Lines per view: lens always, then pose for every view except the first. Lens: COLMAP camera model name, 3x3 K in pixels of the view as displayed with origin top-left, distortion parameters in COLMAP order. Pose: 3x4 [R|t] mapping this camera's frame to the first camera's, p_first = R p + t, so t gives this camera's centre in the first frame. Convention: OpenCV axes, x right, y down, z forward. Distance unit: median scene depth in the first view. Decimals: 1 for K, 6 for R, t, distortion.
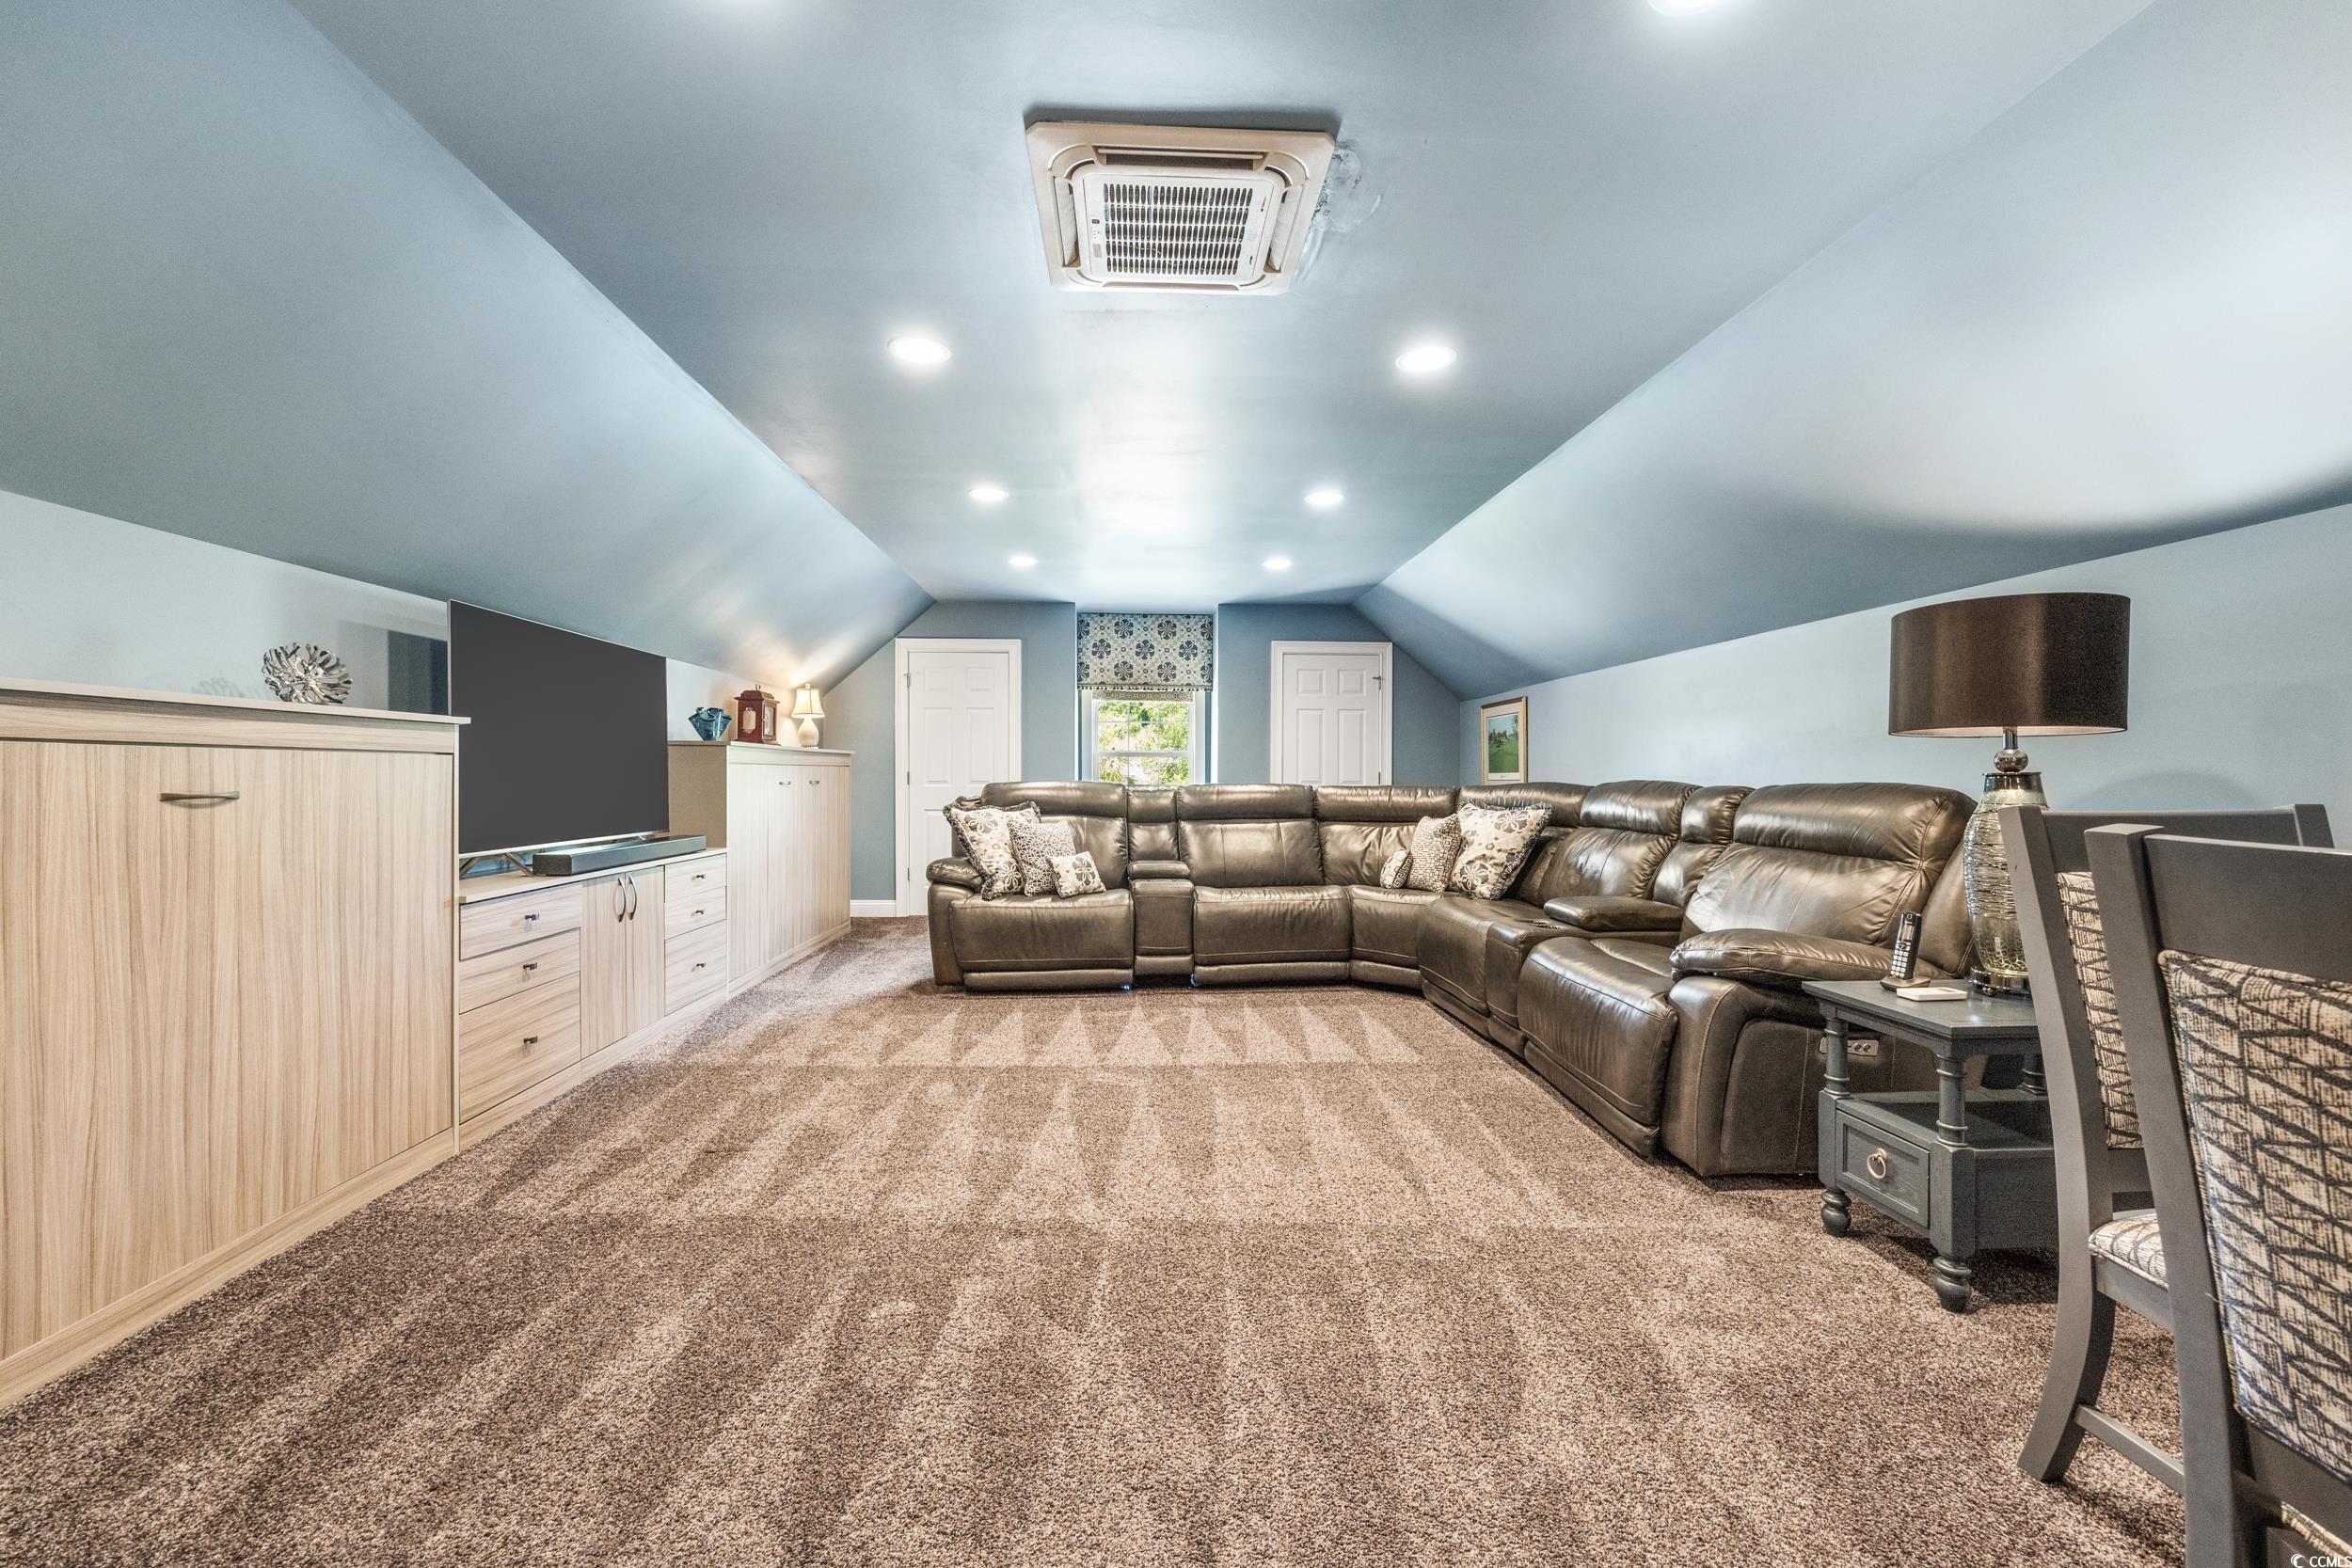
lens RADIAL K [[938.0, 0, 1169.6], [0, 938.0, 776.4], [0, 0, 1]] dist [-0.003724, 0.000554]
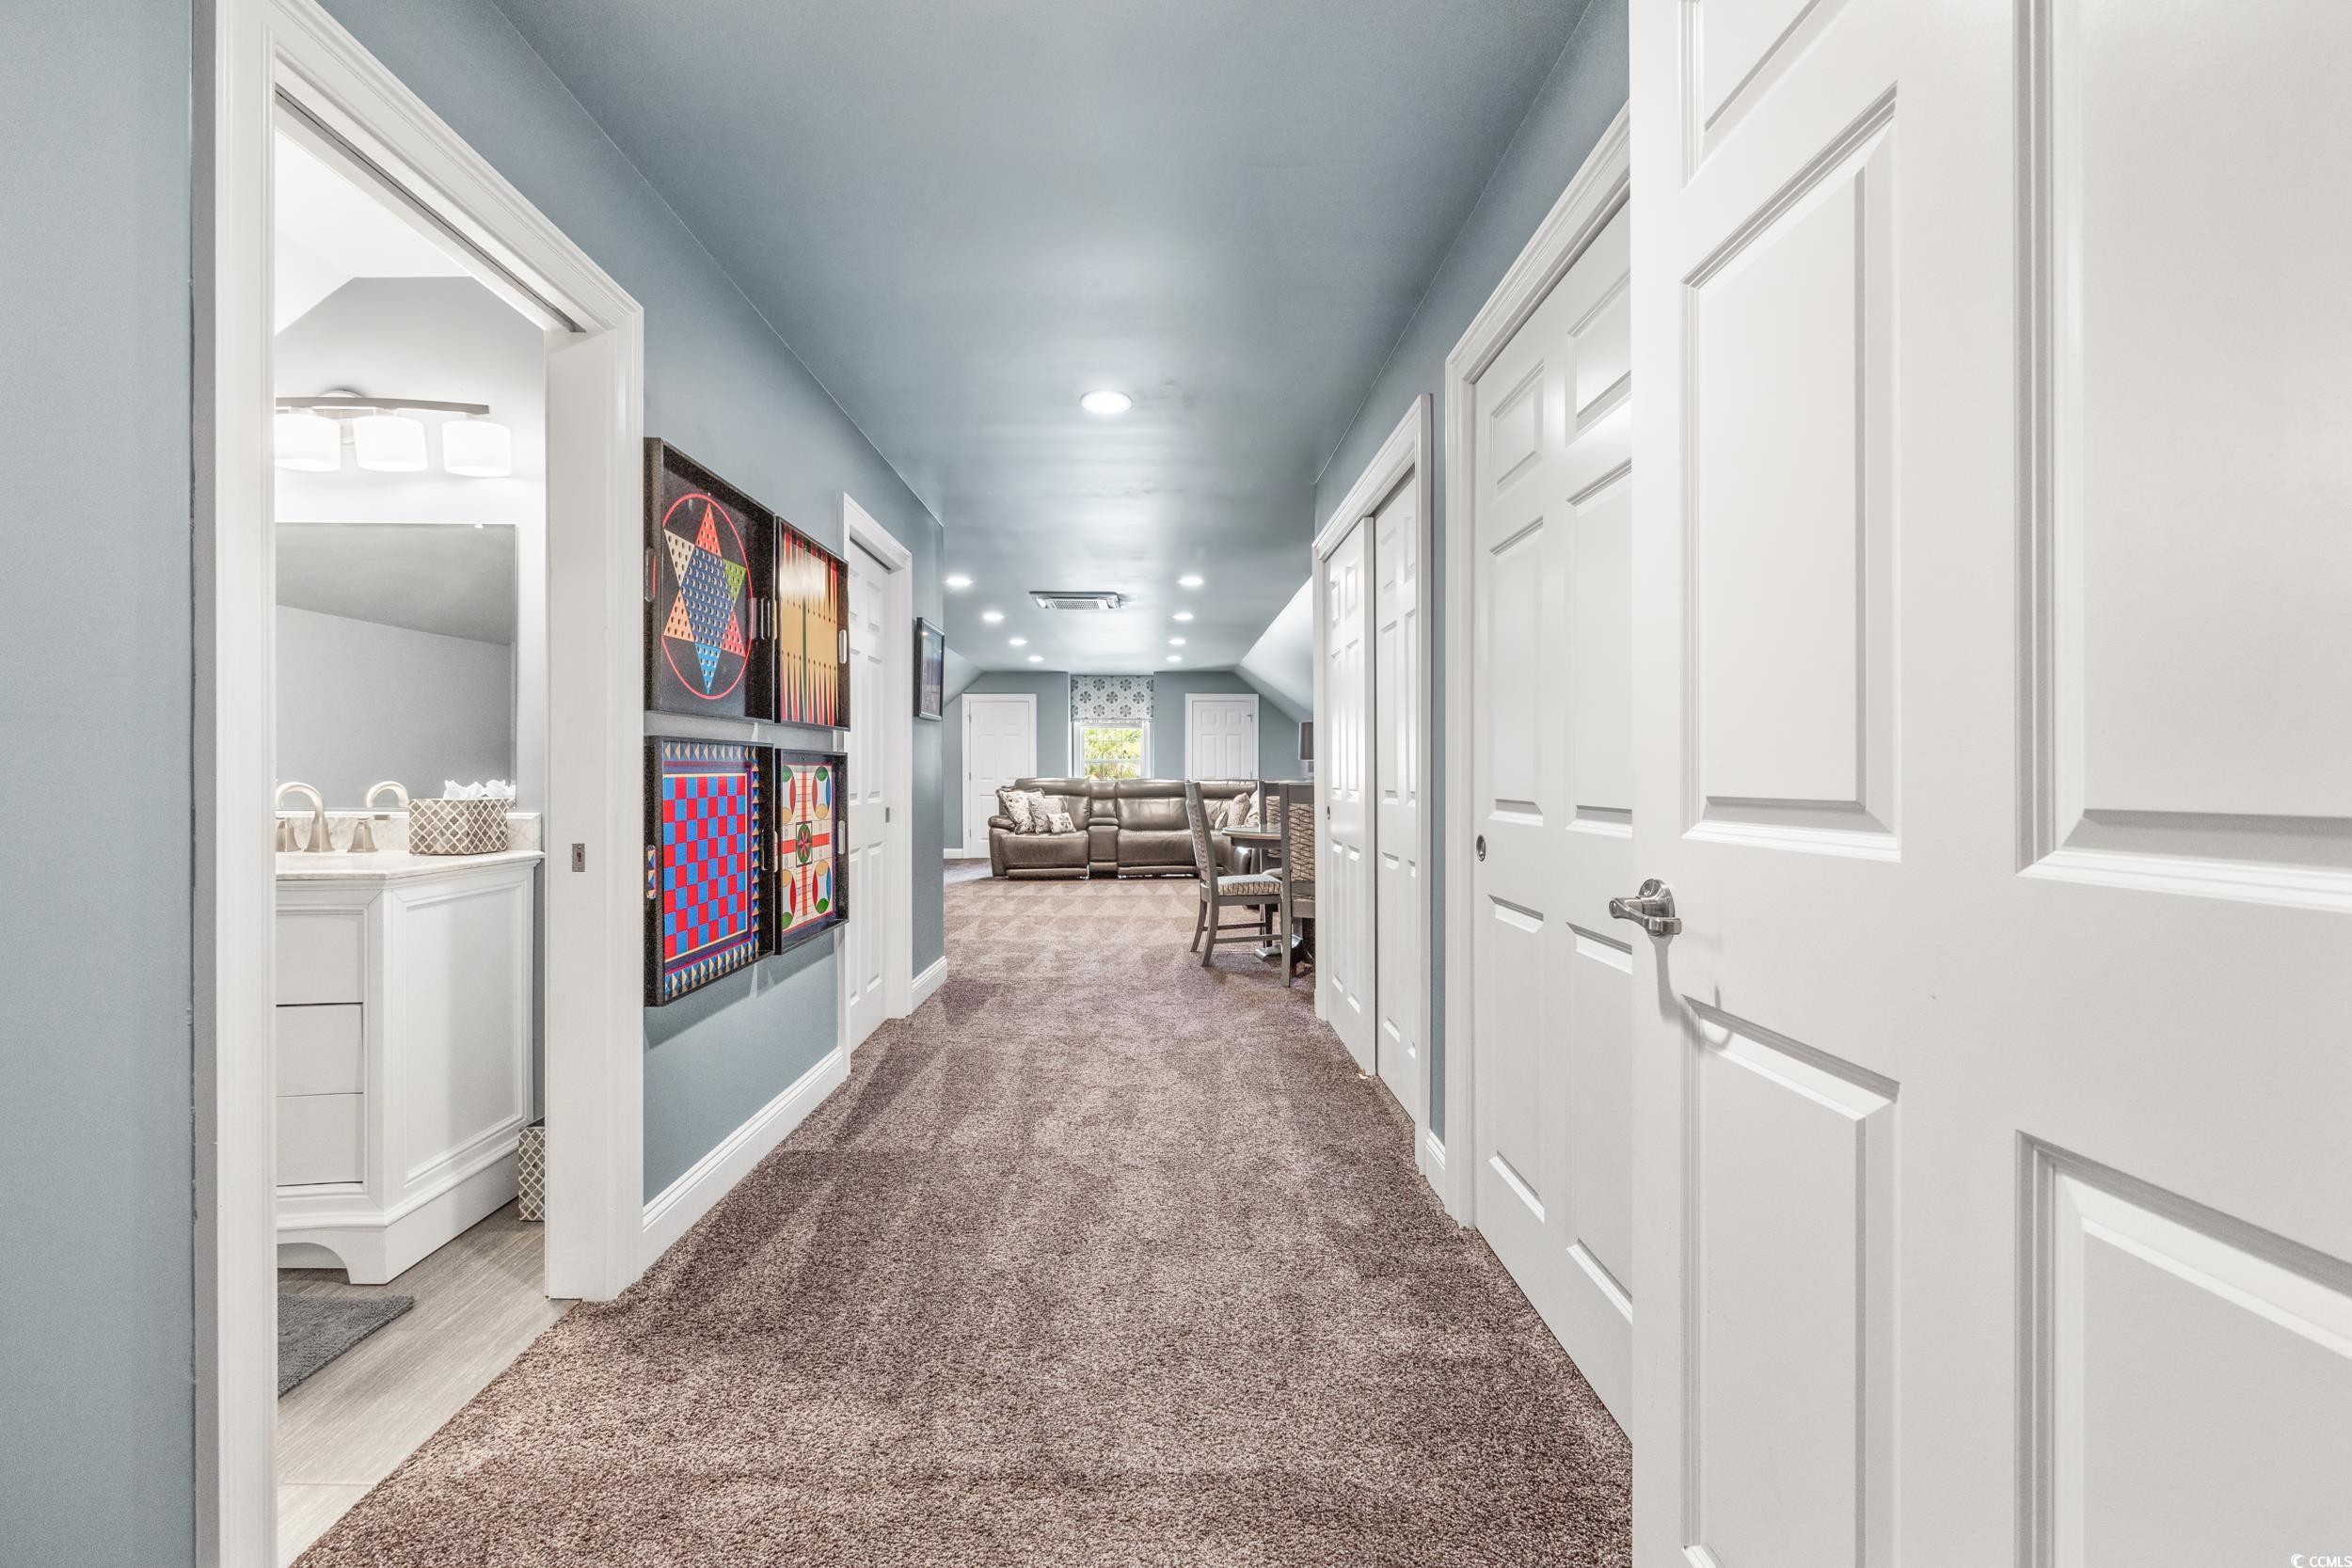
lens RADIAL K [[938.0, 0, 1184.2], [0, 938.0, 779.0], [0, 0, 1]] dist [-0.003724, 0.000554]
pose [[0.999902, -0.003106, -0.013675, 0.176459], [0.003187, 0.999978, 0.005893, -0.002039], [0.013656, -0.005936, 0.999889, -0.928528]]
